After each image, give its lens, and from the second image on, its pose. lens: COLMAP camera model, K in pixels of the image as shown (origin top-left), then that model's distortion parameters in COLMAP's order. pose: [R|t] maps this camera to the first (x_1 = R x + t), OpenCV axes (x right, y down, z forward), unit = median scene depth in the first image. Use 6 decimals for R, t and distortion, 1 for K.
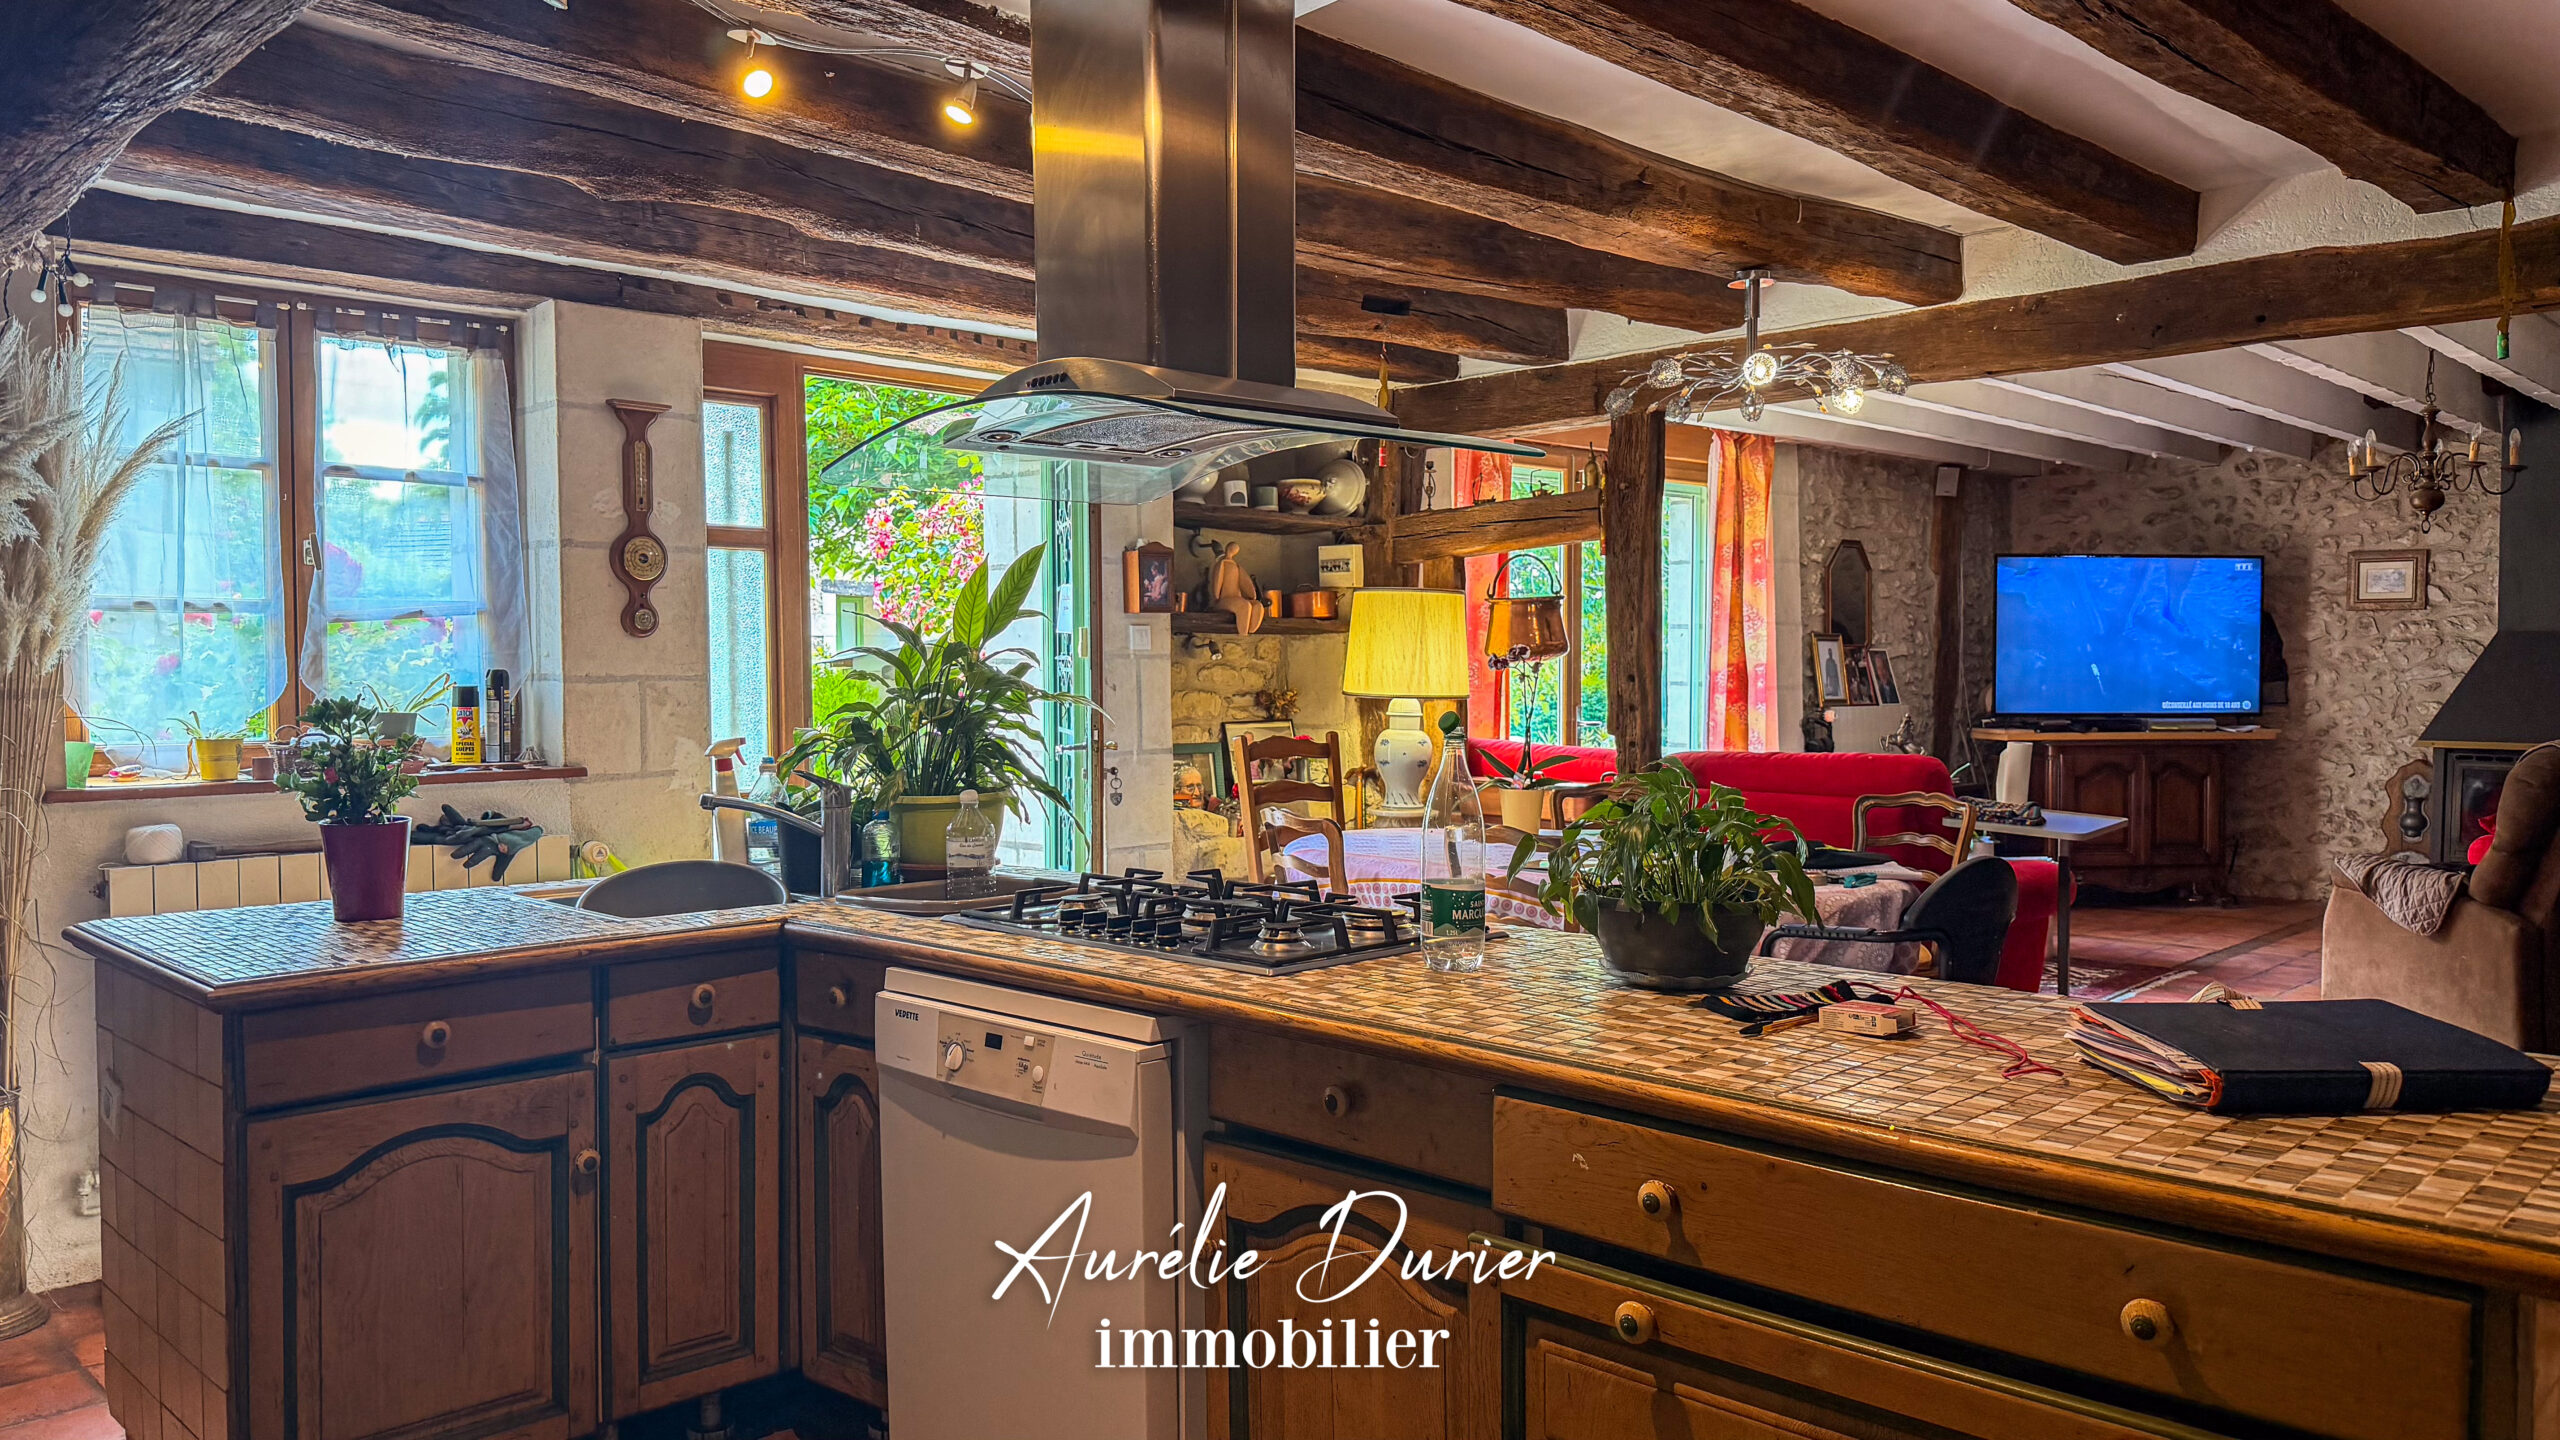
lens RADIAL K [[1768.8, 0, 1255.6], [0, 1768.8, 732.4], [0, 0, 1]] dist [-0.013269, -0.019854]
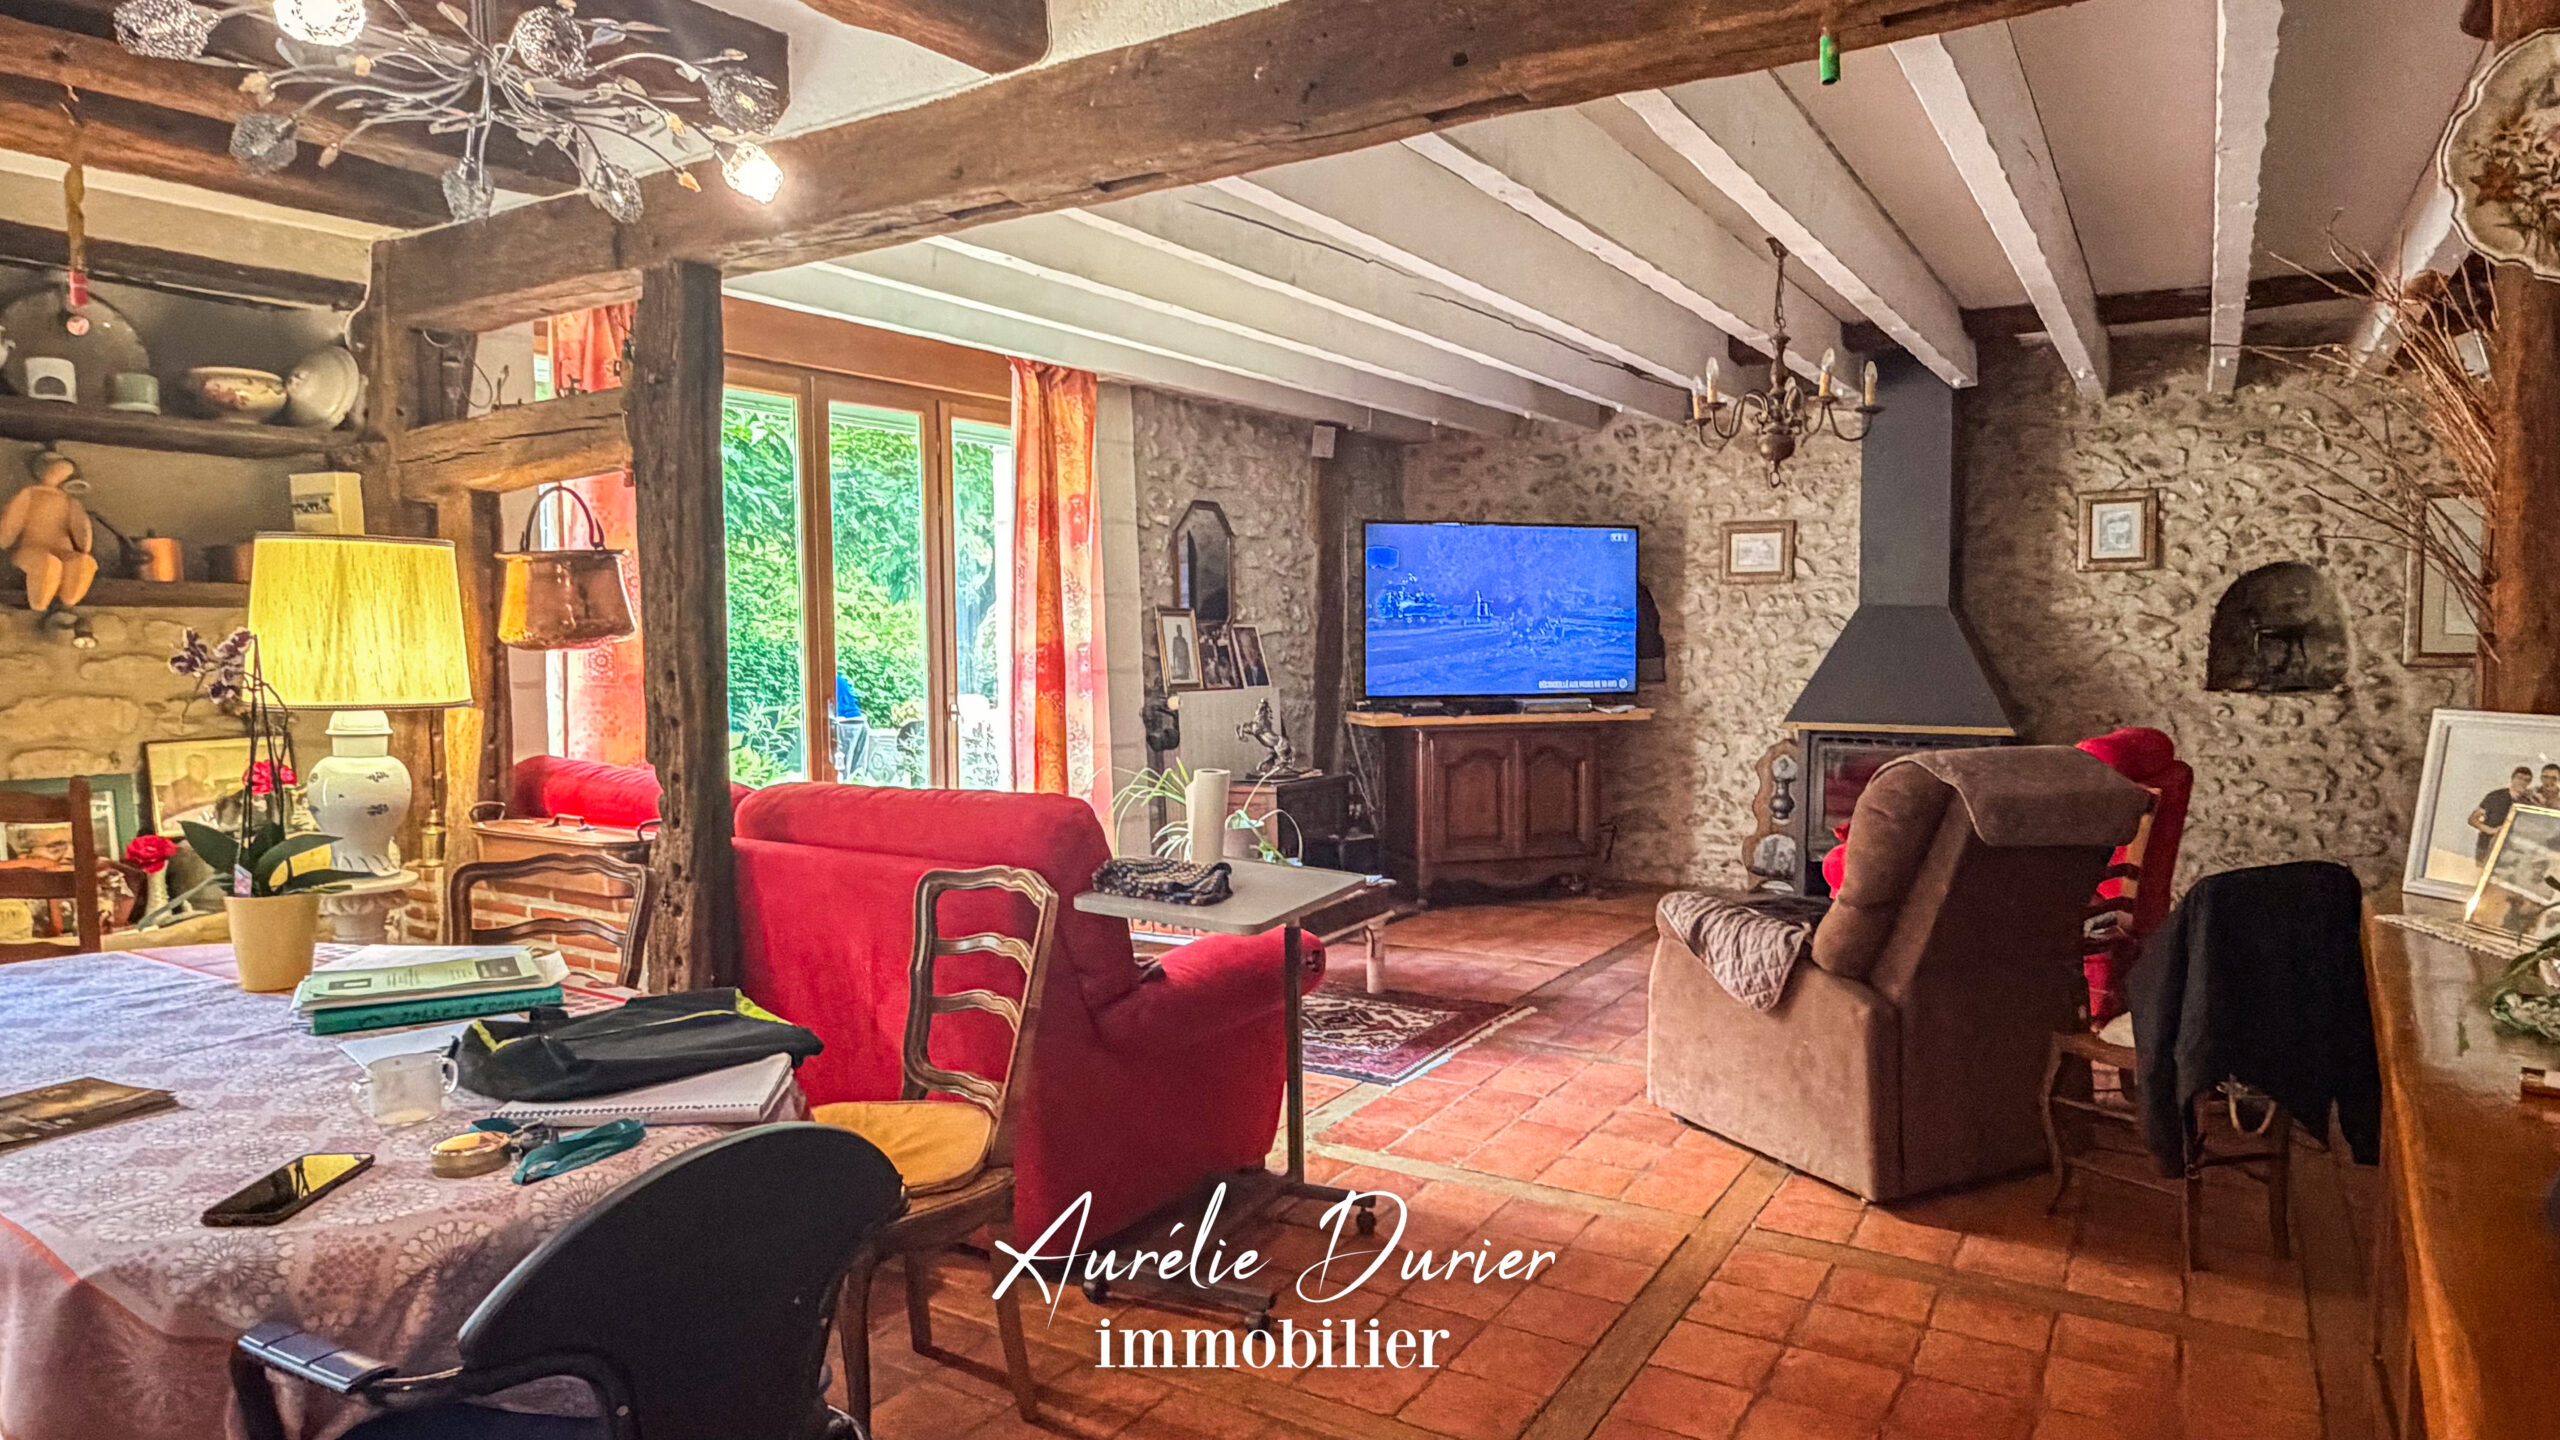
lens RADIAL K [[1532.9, 0, 1295.7], [0, 1532.9, 724.1], [0, 0, 1]] dist [0.015202, -0.008259]
pose [[0.966689, -0.017014, 0.255388, 0.186797], [0.011546, 0.999671, 0.022894, -0.015028], [-0.255693, -0.019183, 0.966568, 0.251711]]
